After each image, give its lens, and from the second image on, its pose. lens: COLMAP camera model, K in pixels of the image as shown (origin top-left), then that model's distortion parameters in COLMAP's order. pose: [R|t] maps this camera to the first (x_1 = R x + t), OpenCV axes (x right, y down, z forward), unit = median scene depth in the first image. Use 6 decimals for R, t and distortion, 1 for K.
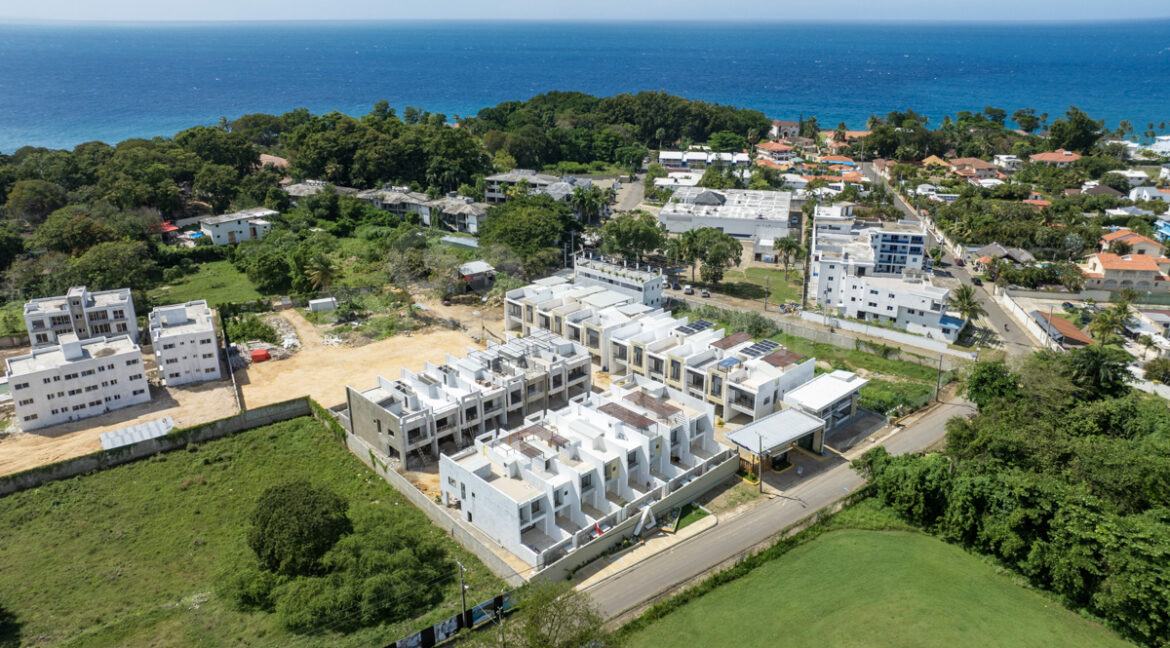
lens RADIAL K [[824.4, 0, 588.4], [0, 824.4, 323.2], [0, 0, 1]] dist [-0.044809, 0.043560]
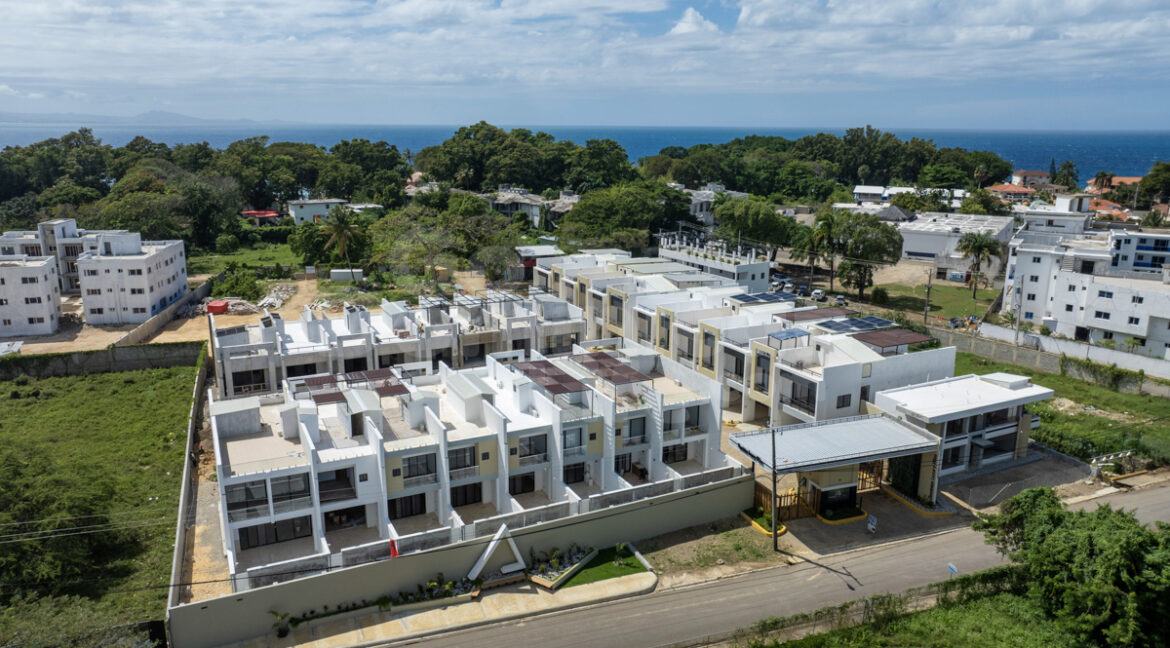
lens RADIAL K [[824.4, 0, 588.4], [0, 824.4, 323.2], [0, 0, 1]] dist [-0.044809, 0.043560]
pose [[0.954405, 0.076289, -0.288603, 0.196816], [-0.111124, 0.988106, -0.106291, 0.113418], [0.277062, 0.133516, 0.951531, 0.398344]]
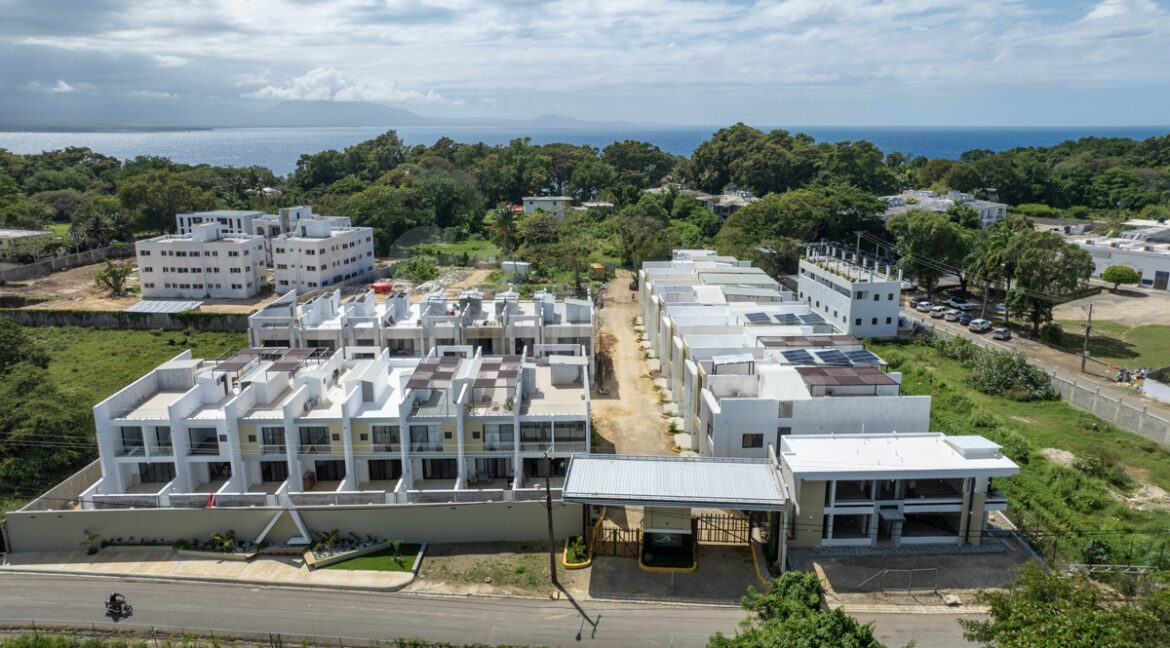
lens RADIAL K [[824.4, 0, 588.4], [0, 824.4, 323.2], [0, 0, 1]] dist [-0.044809, 0.043560]
pose [[0.742519, 0.155911, -0.651428, 0.423656], [-0.233909, 0.971661, -0.034063, 0.062626], [0.627656, 0.177668, 0.757946, 0.531558]]
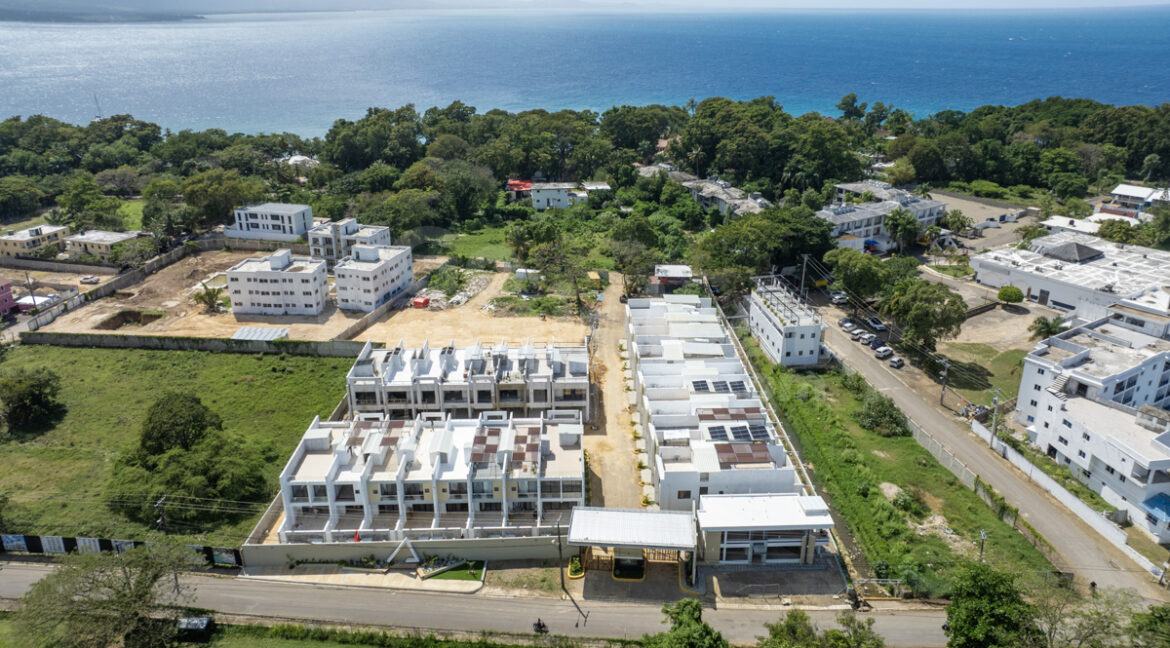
lens RADIAL K [[824.4, 0, 588.4], [0, 824.4, 323.2], [0, 0, 1]] dist [-0.044809, 0.043560]
pose [[0.740088, 0.240174, -0.628161, 0.569005], [-0.231854, 0.967911, 0.096909, -0.112386], [0.631279, 0.073921, 0.772025, 0.307576]]
